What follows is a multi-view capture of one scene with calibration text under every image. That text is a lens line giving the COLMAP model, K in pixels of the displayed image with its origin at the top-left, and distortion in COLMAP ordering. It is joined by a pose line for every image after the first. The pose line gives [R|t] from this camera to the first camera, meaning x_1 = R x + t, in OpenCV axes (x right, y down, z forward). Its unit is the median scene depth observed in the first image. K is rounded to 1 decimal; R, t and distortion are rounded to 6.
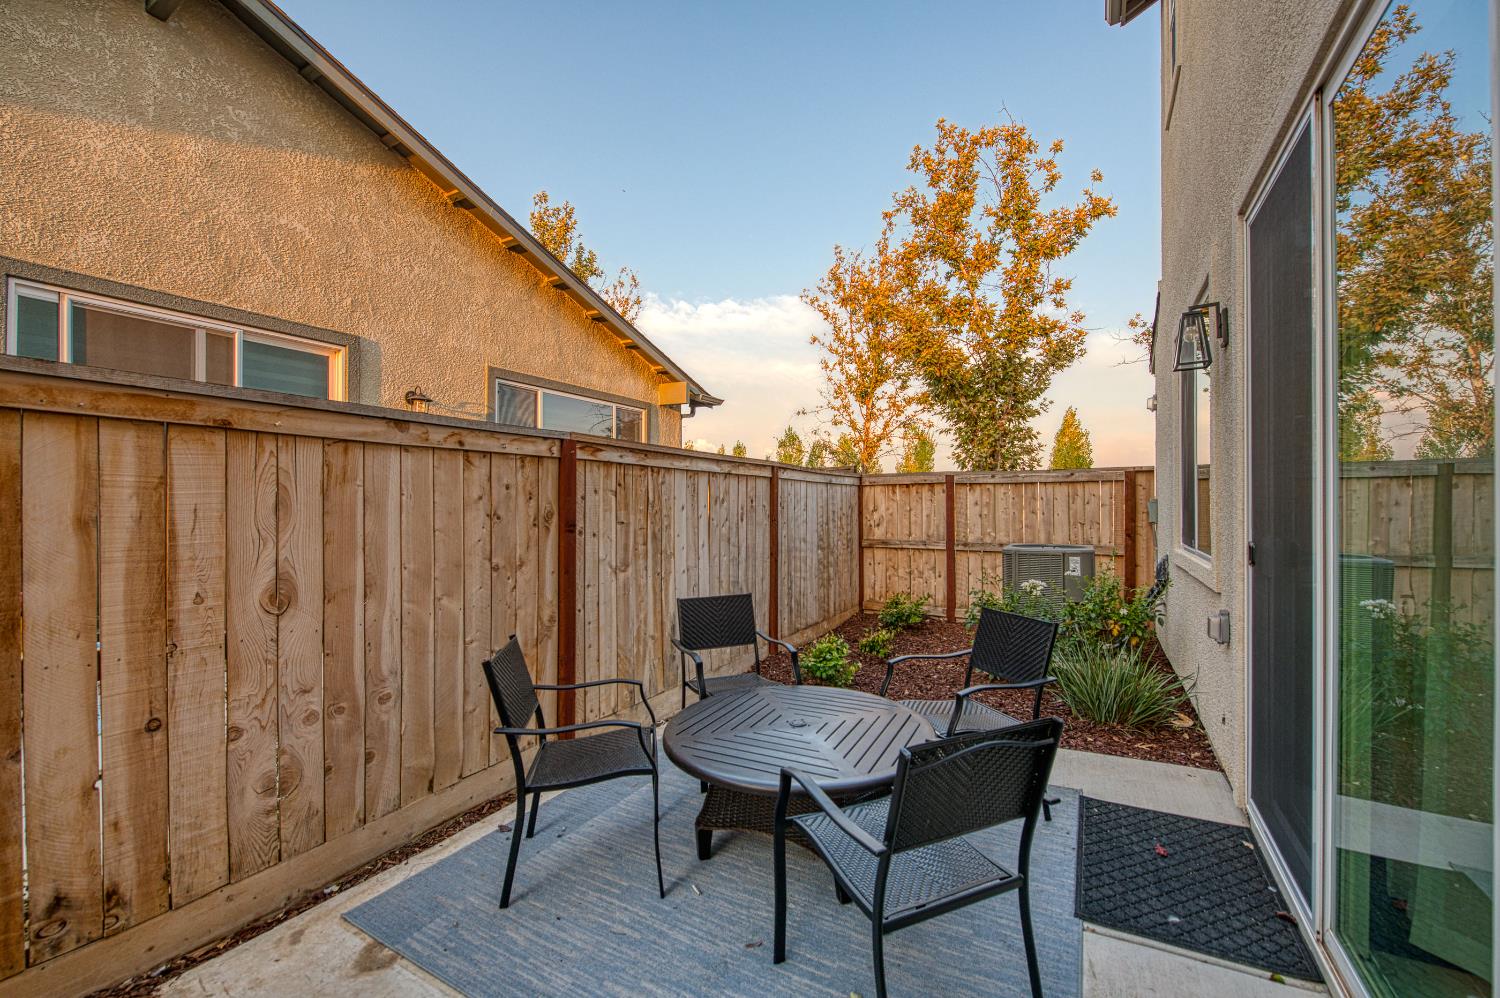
lens RADIAL K [[609.1, 0, 735.5], [0, 609.1, 497.4], [0, 0, 1]] dist [-0.004089, -0.002138]
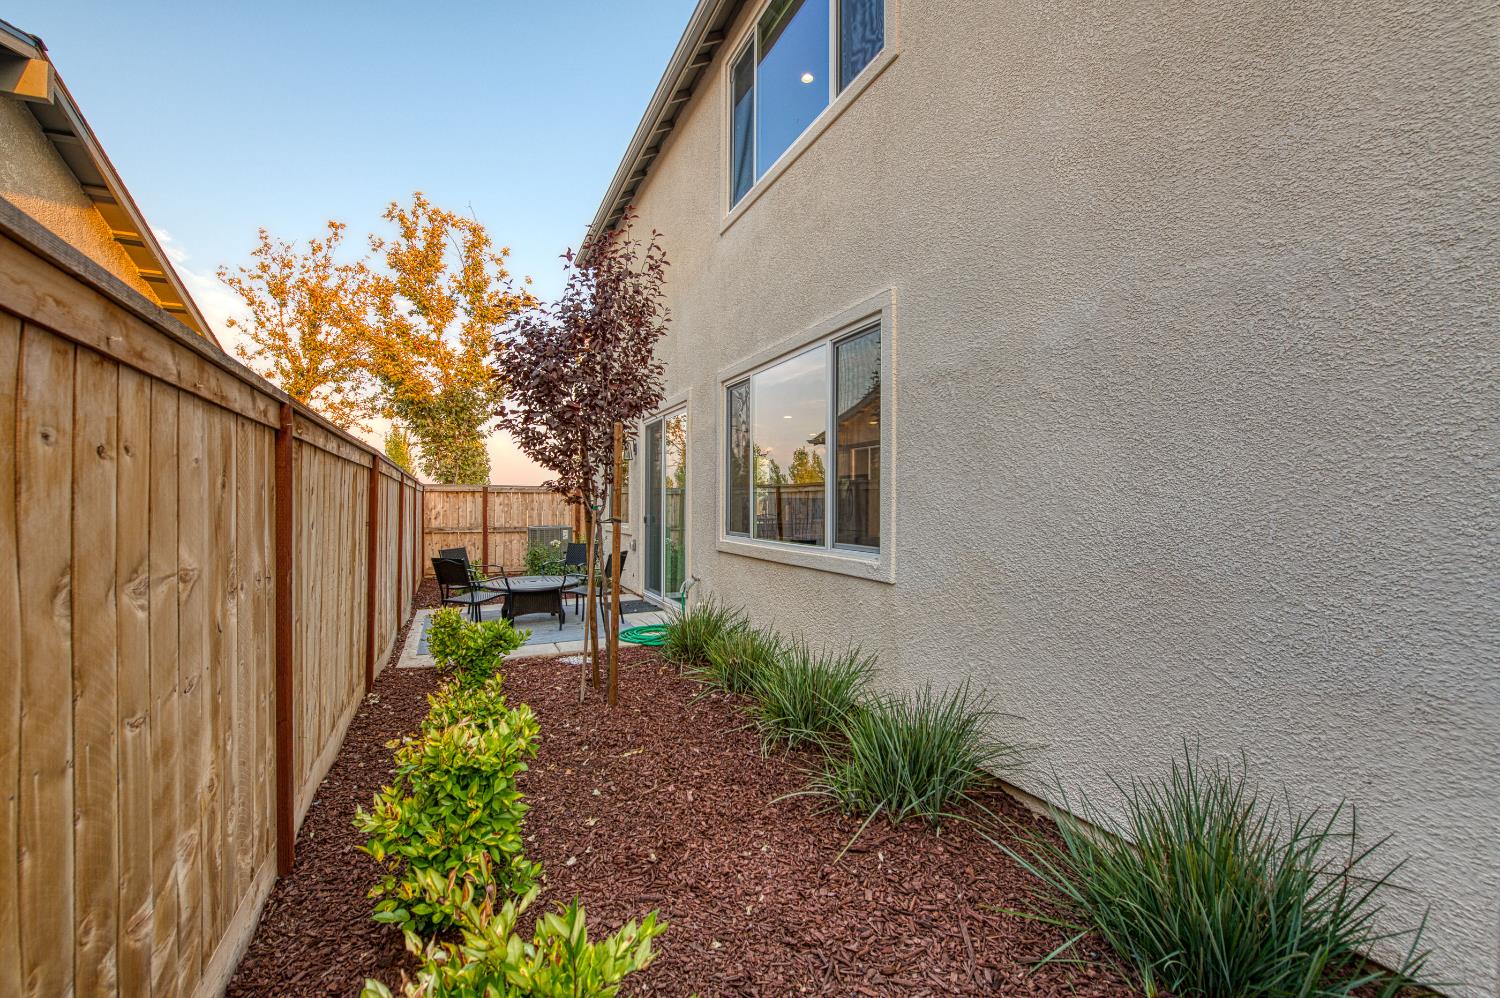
lens RADIAL K [[609.1, 0, 744.1], [0, 609.1, 501.6], [0, 0, 1]] dist [-0.004089, -0.002138]
pose [[0.564946, 0.004514, 0.825115, -0.297167], [-0.013273, 0.999905, 0.003618, -0.005705], [-0.825021, -0.012996, 0.564953, -0.246029]]
